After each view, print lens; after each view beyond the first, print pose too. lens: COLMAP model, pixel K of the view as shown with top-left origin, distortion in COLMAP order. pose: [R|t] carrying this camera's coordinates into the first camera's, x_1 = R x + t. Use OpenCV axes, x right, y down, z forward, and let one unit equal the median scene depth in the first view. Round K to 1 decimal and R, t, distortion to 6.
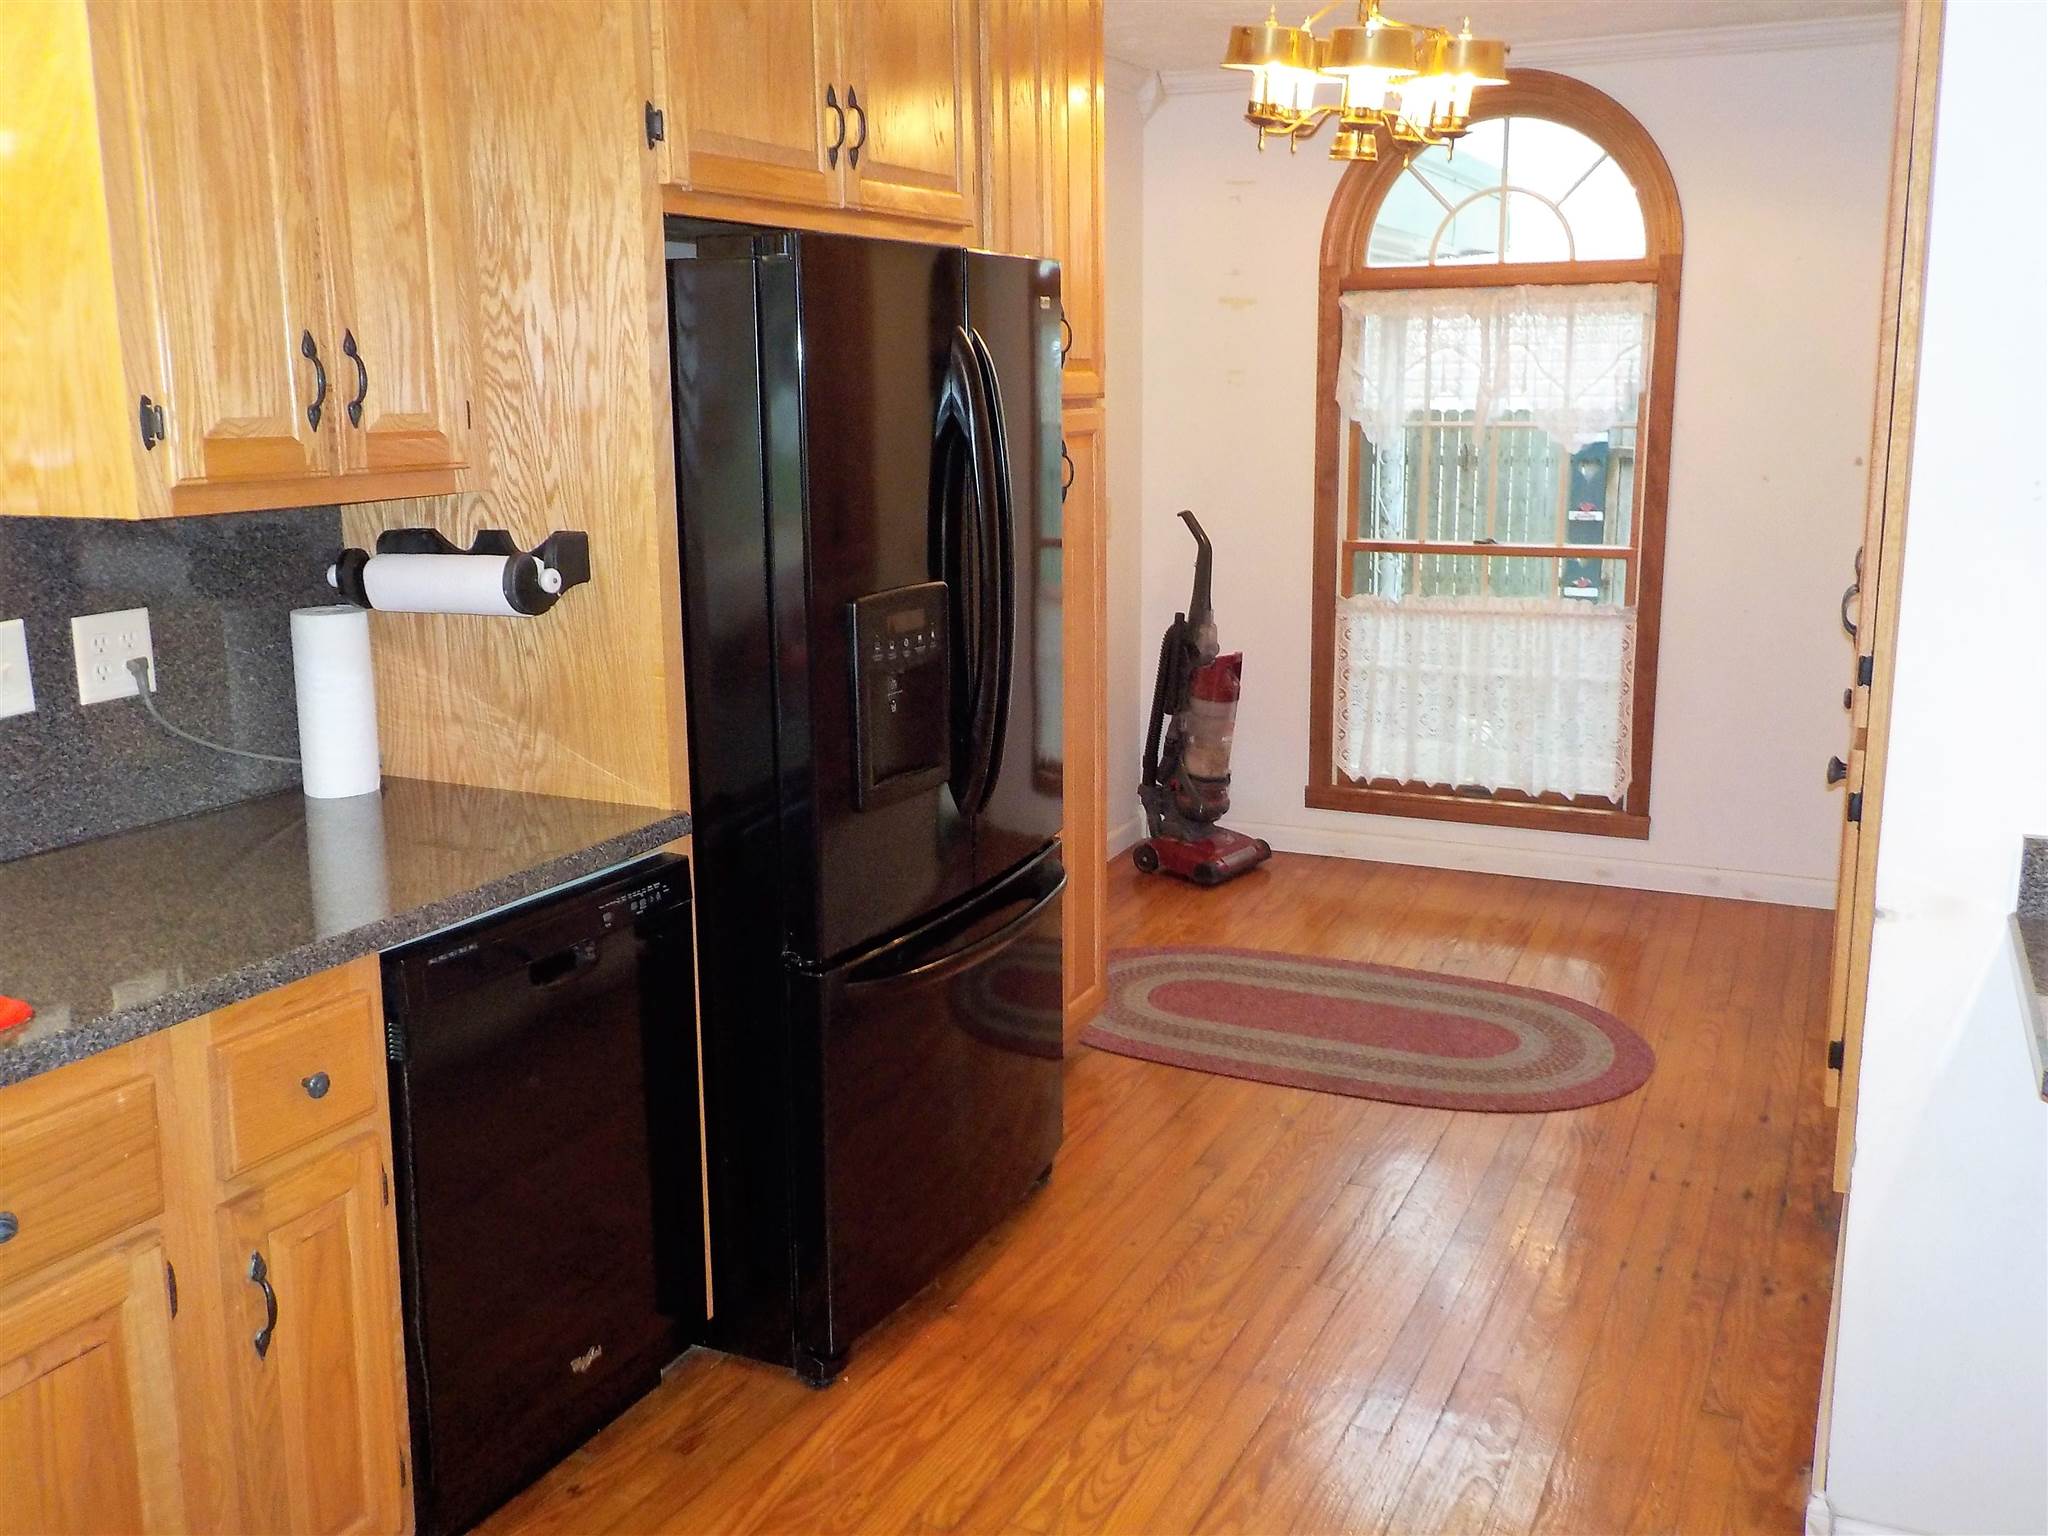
lens RADIAL K [[1892.7, 0, 1016.1], [0, 1892.7, 765.3], [0, 0, 1]] dist [0.014530, 0.000000]
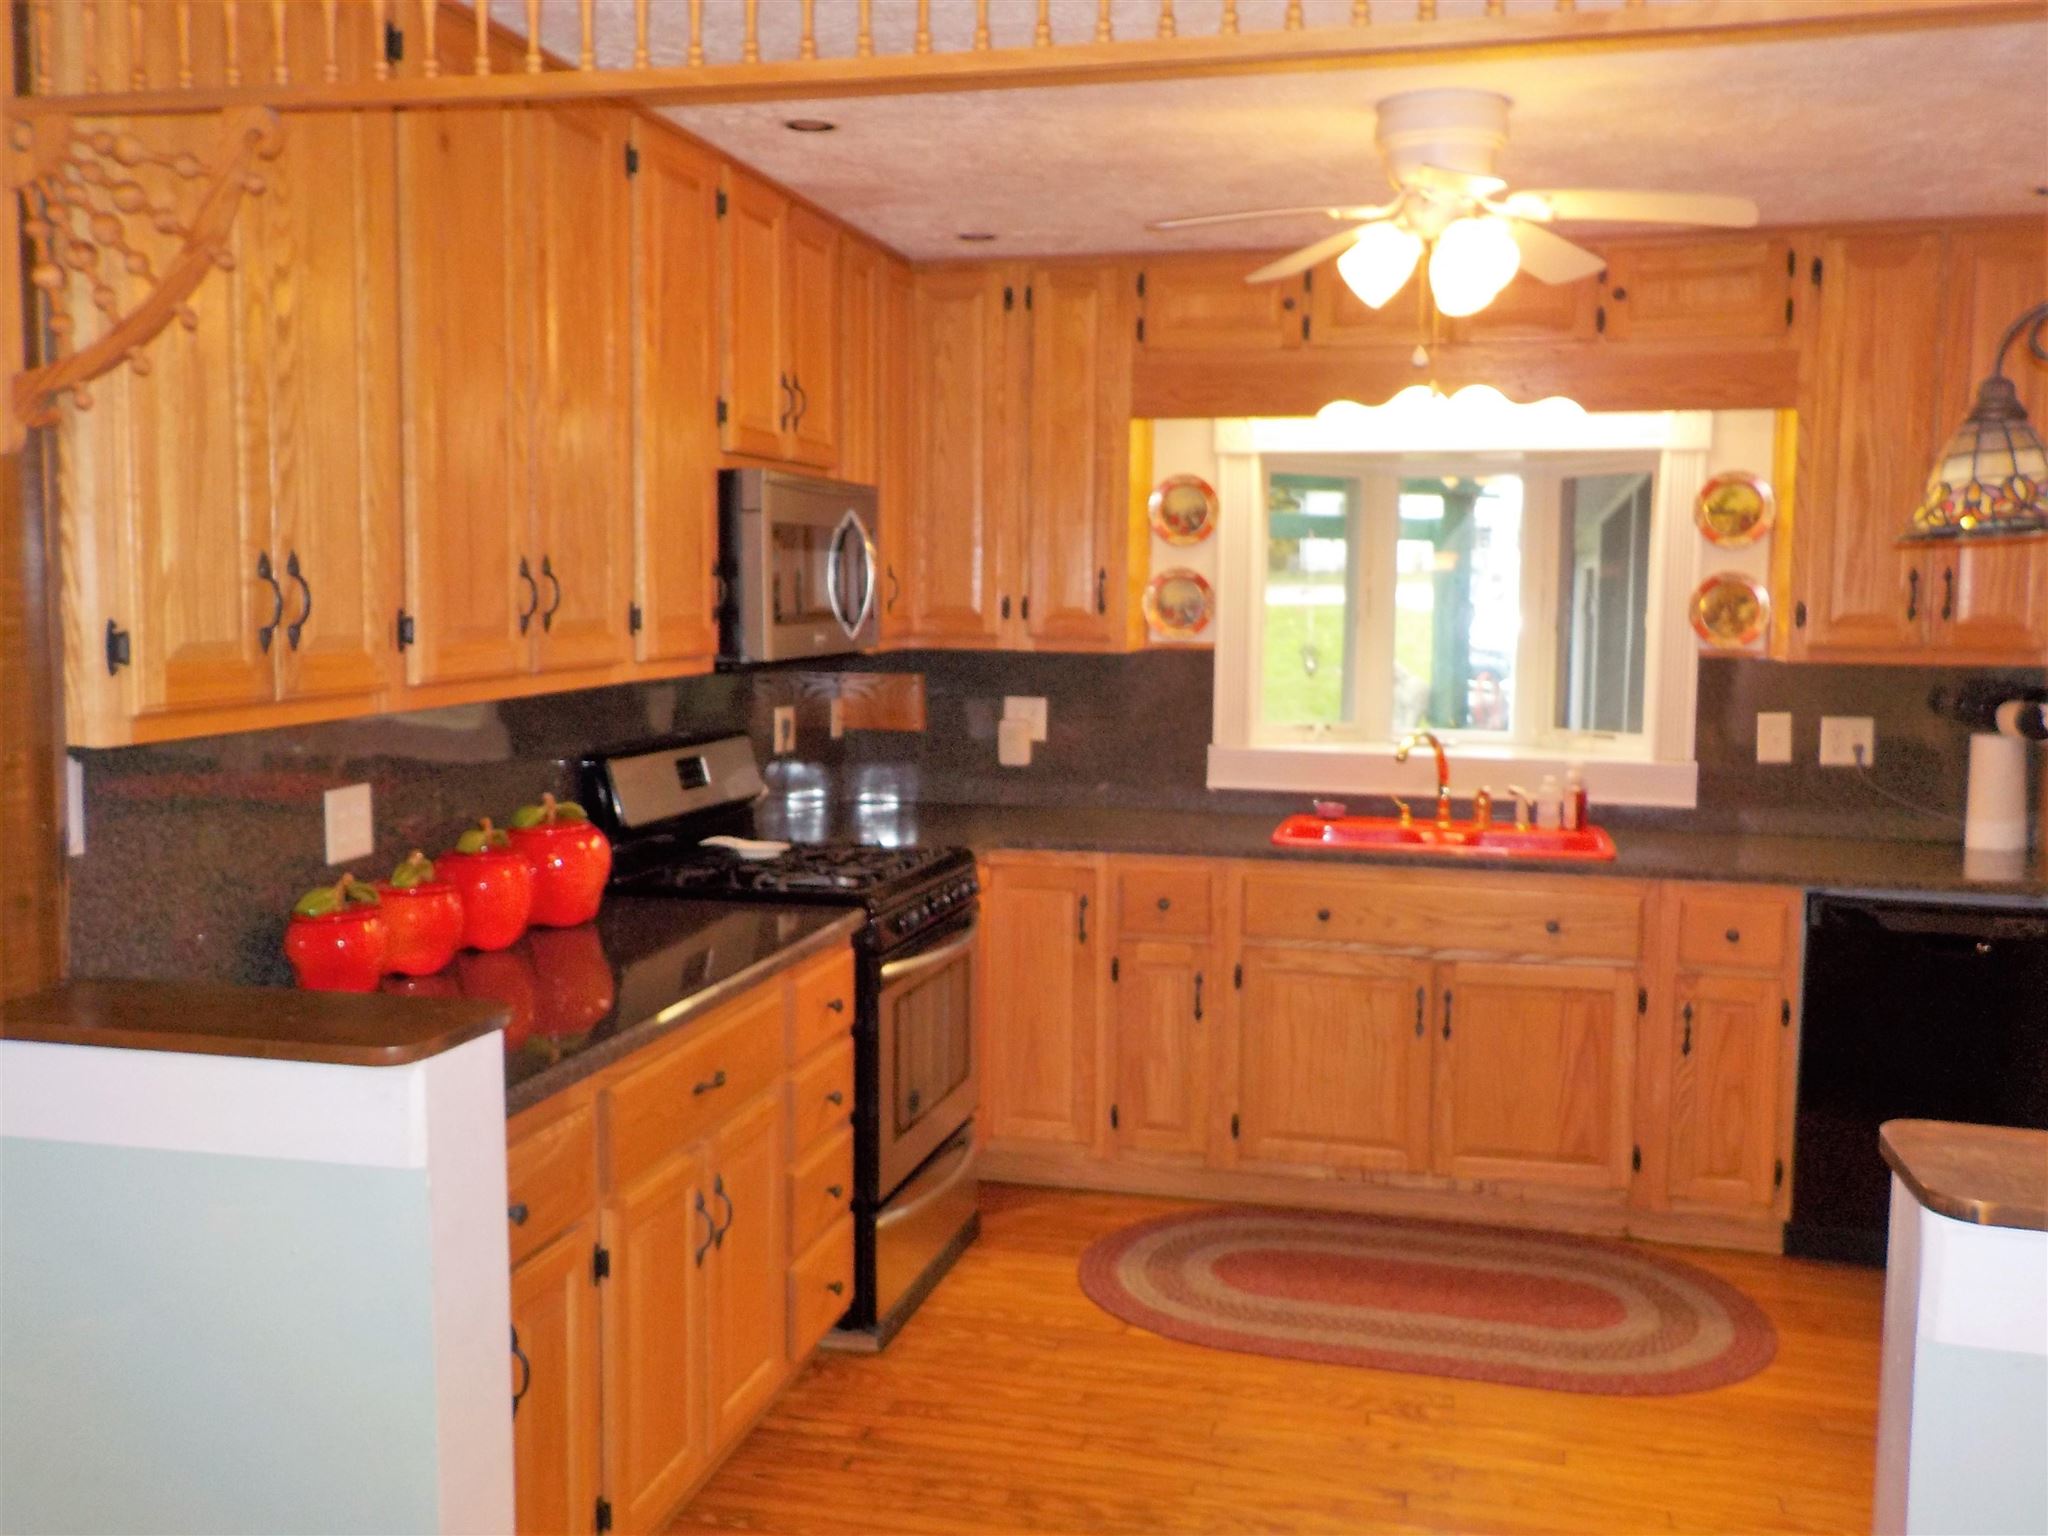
lens RADIAL K [[1892.7, 0, 1023.7], [0, 1892.7, 773.8], [0, 0, 1]] dist [0.014530, 0.000000]
pose [[0.198346, 0.098897, -0.975130, 0.783477], [-0.206762, 0.976729, 0.057003, 0.022273], [0.958075, 0.190313, 0.214179, -0.104138]]
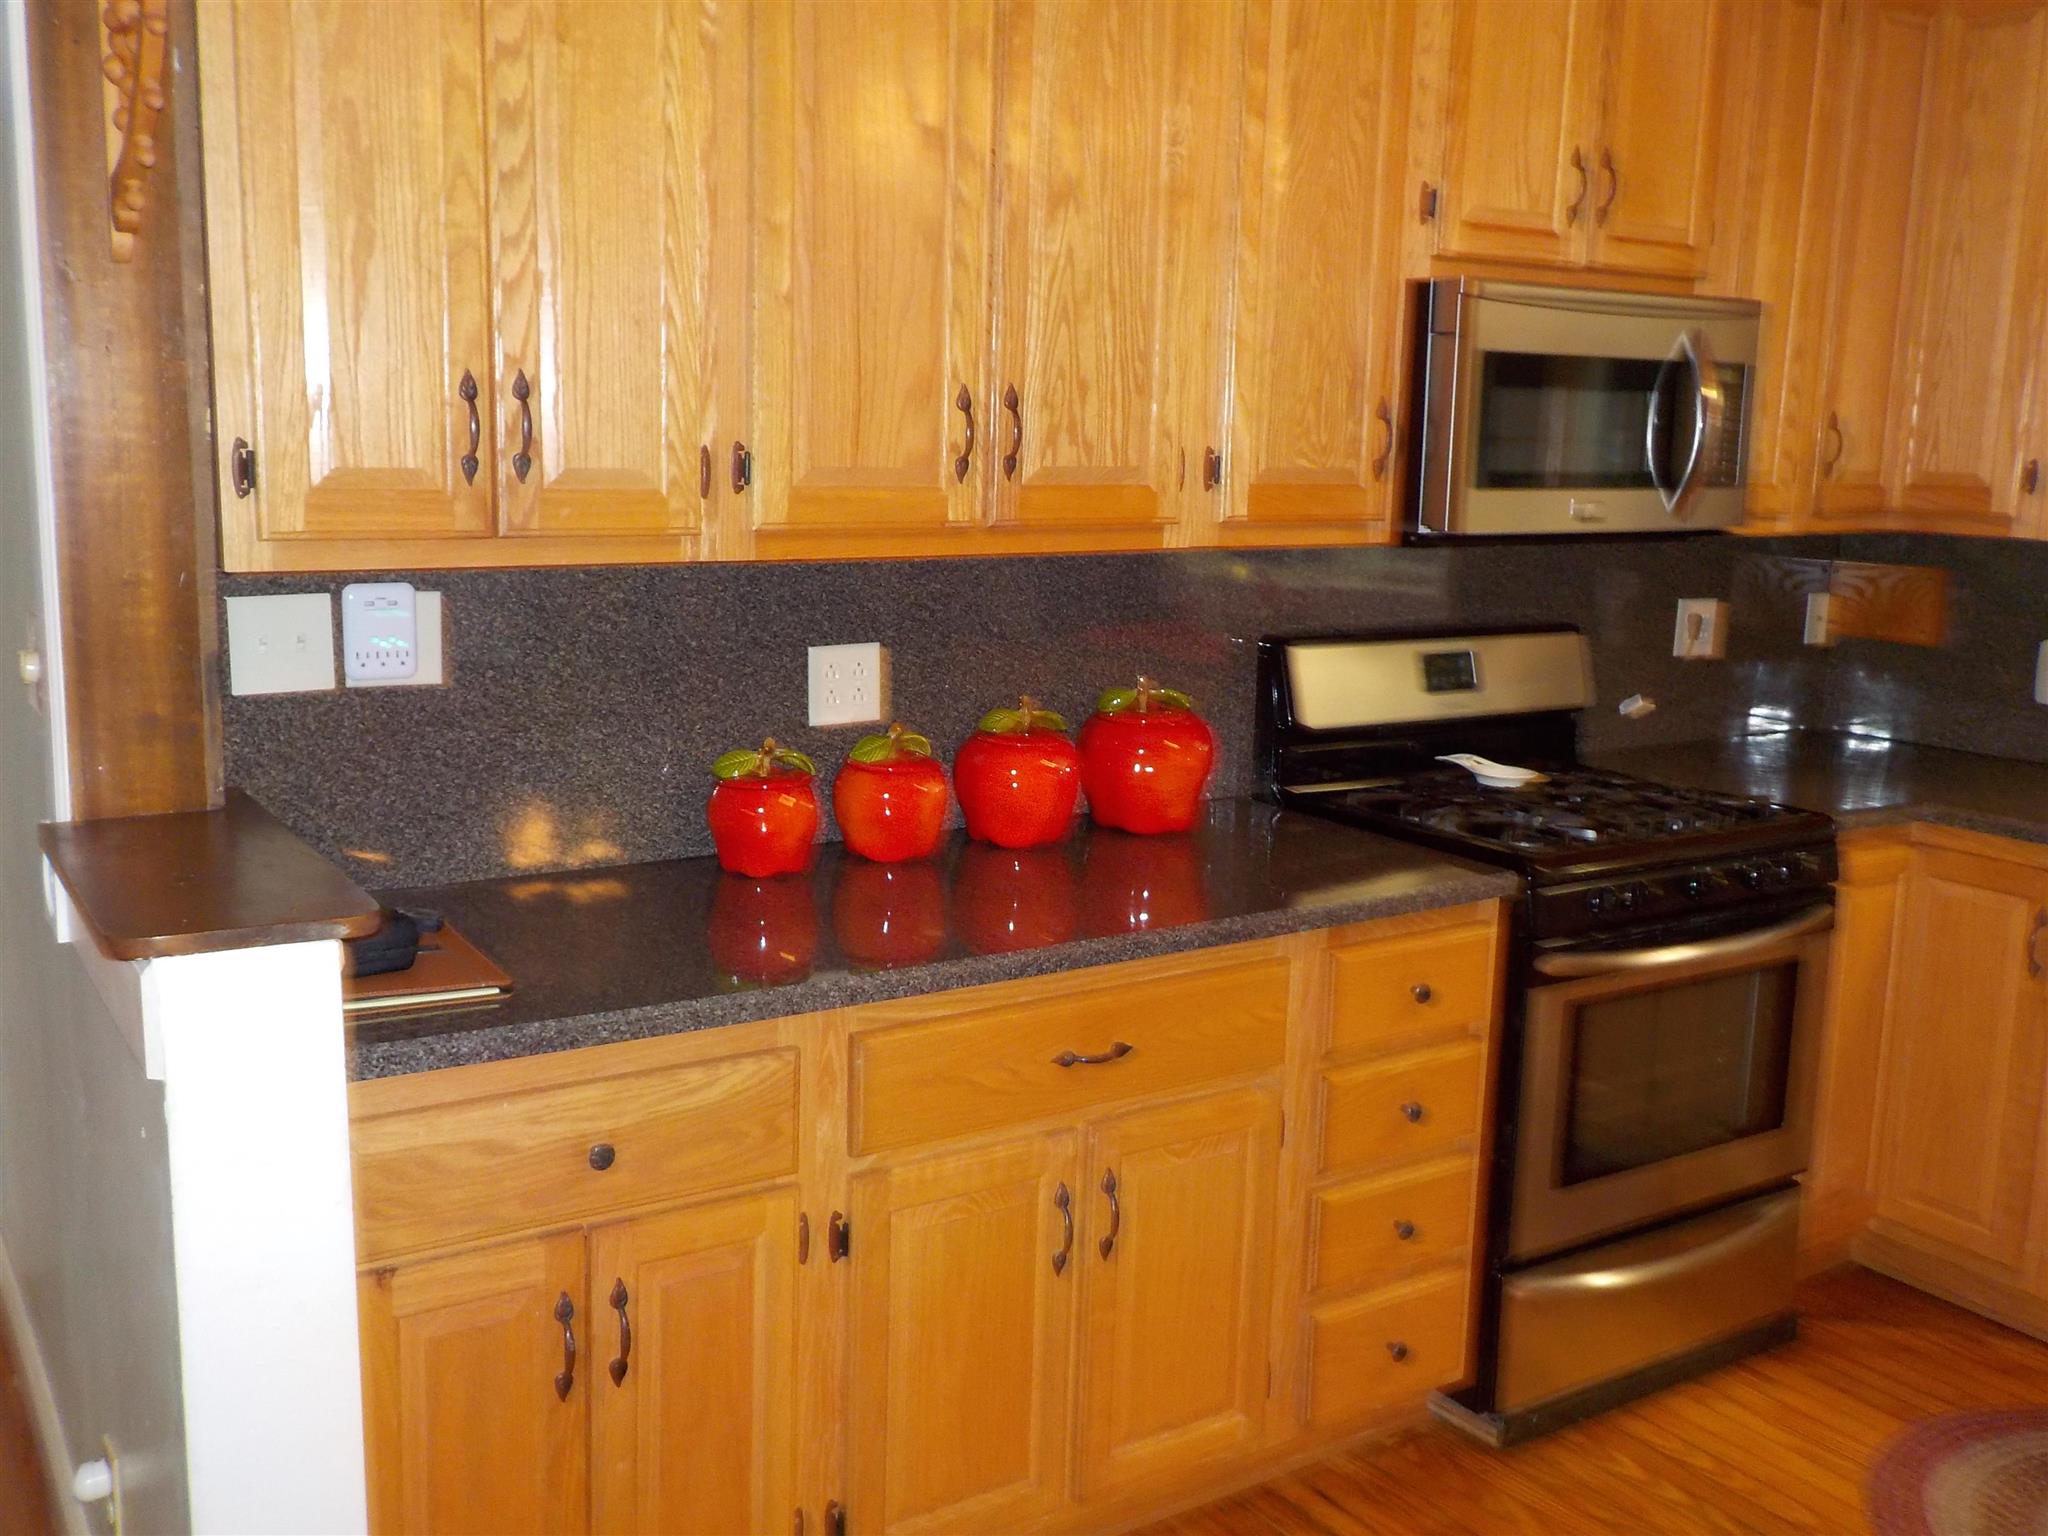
lens RADIAL K [[1892.7, 0, 982.2], [0, 1892.7, 758.7], [0, 0, 1]] dist [0.014530, 0.000000]
pose [[-0.528226, 0.134171, -0.838437, 0.538255], [-0.196914, 0.941160, 0.274668, -0.035274], [0.825955, 0.310186, -0.470725, 0.189515]]
